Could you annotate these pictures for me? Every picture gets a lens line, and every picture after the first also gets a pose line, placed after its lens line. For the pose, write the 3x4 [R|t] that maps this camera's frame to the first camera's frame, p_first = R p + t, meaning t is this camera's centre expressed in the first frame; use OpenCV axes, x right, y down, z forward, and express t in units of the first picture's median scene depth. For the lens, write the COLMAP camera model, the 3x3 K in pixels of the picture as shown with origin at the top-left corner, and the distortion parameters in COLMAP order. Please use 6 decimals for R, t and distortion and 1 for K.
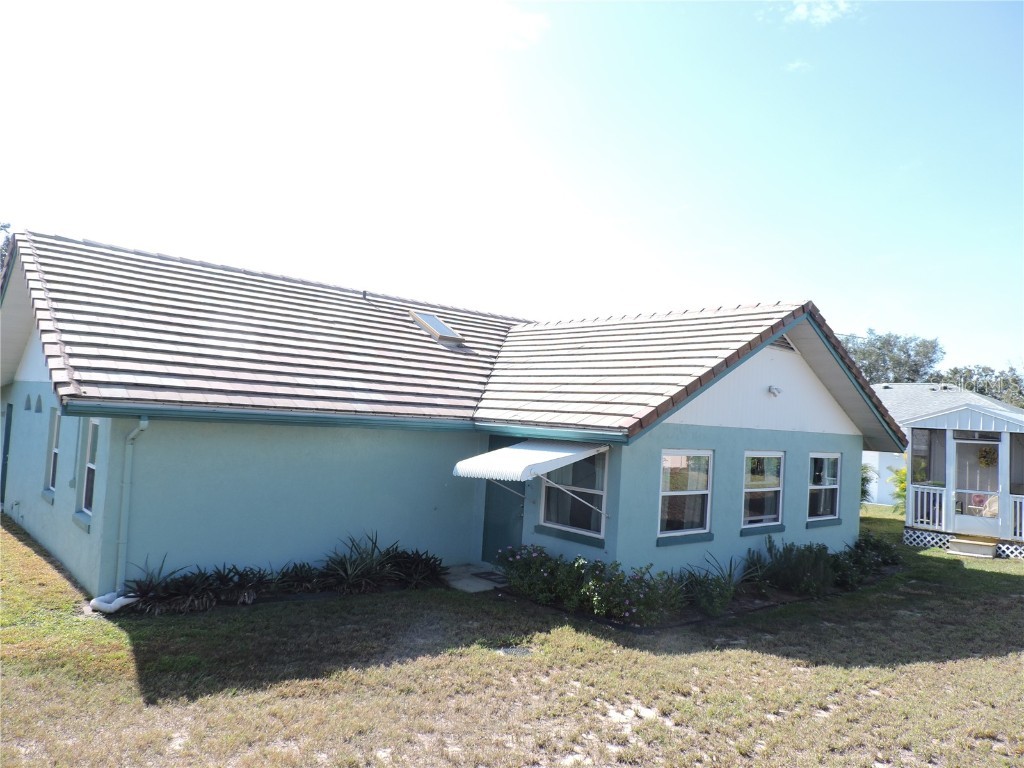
lens RADIAL K [[728.5, 0, 514.0], [0, 728.5, 393.7], [0, 0, 1]] dist [-0.022242, -0.002792]
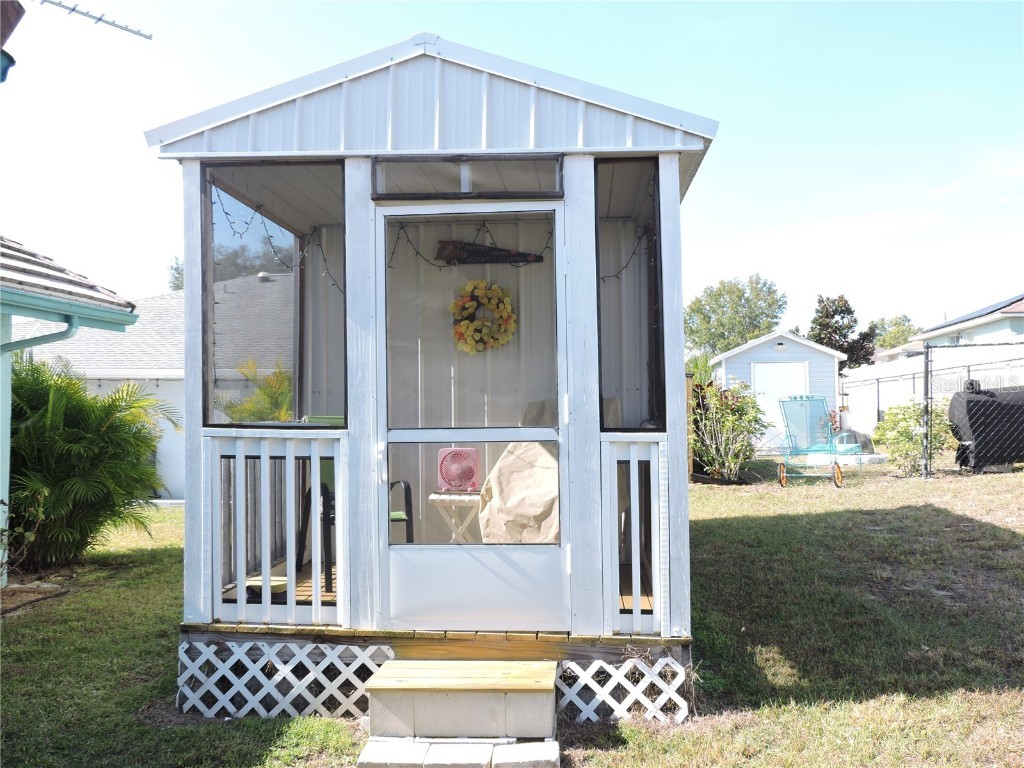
lens RADIAL K [[904.4, 0, 511.7], [0, 904.4, 383.1], [0, 0, 1]] dist [-0.027861, -0.008096]
pose [[0.764668, -0.032333, 0.643613, 0.459113], [0.014644, 0.999354, 0.032805, 0.108214], [-0.644259, -0.015660, 0.764647, 0.757327]]
